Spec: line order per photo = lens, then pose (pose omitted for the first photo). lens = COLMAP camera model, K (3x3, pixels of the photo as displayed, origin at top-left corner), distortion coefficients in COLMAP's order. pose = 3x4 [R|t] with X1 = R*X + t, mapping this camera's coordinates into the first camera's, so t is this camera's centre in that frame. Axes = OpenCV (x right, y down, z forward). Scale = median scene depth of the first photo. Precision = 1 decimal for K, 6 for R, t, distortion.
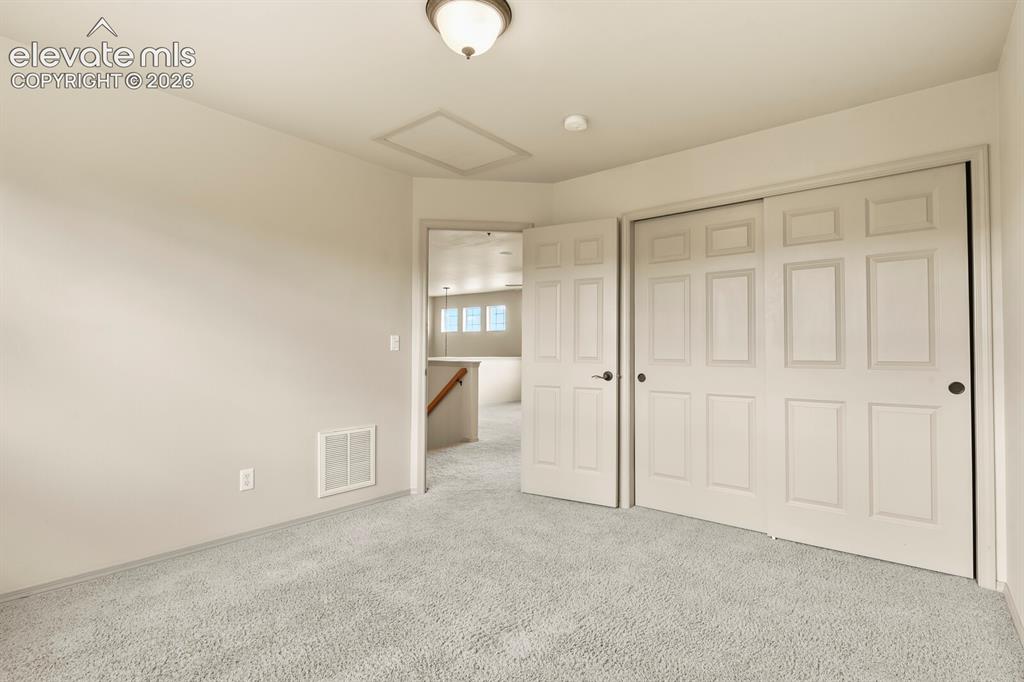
lens RADIAL K [[495.9, 0, 512.0], [0, 495.9, 341.0], [0, 0, 1]] dist [-0.000062, -0.000077]
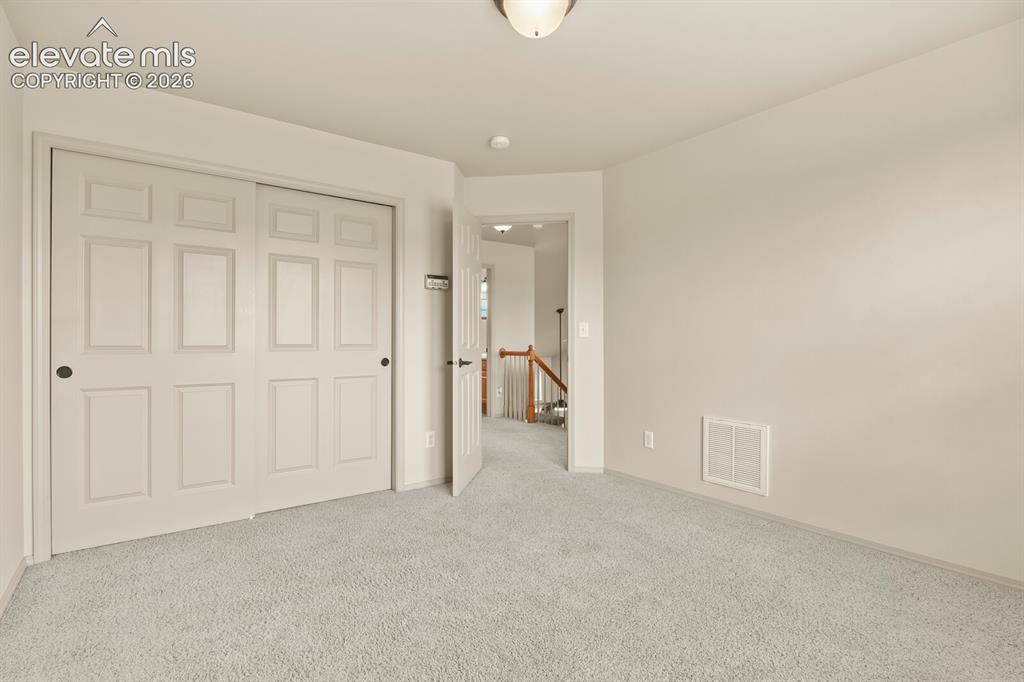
lens RADIAL K [[495.9, 0, 512.0], [0, 495.9, 341.0], [0, 0, 1]] dist [-0.000062, -0.000077]
pose [[0.200024, -0.007864, 0.979759, -0.409050], [-0.024324, 0.999620, 0.012989, 0.003823], [-0.979489, -0.026430, 0.199757, 0.299253]]
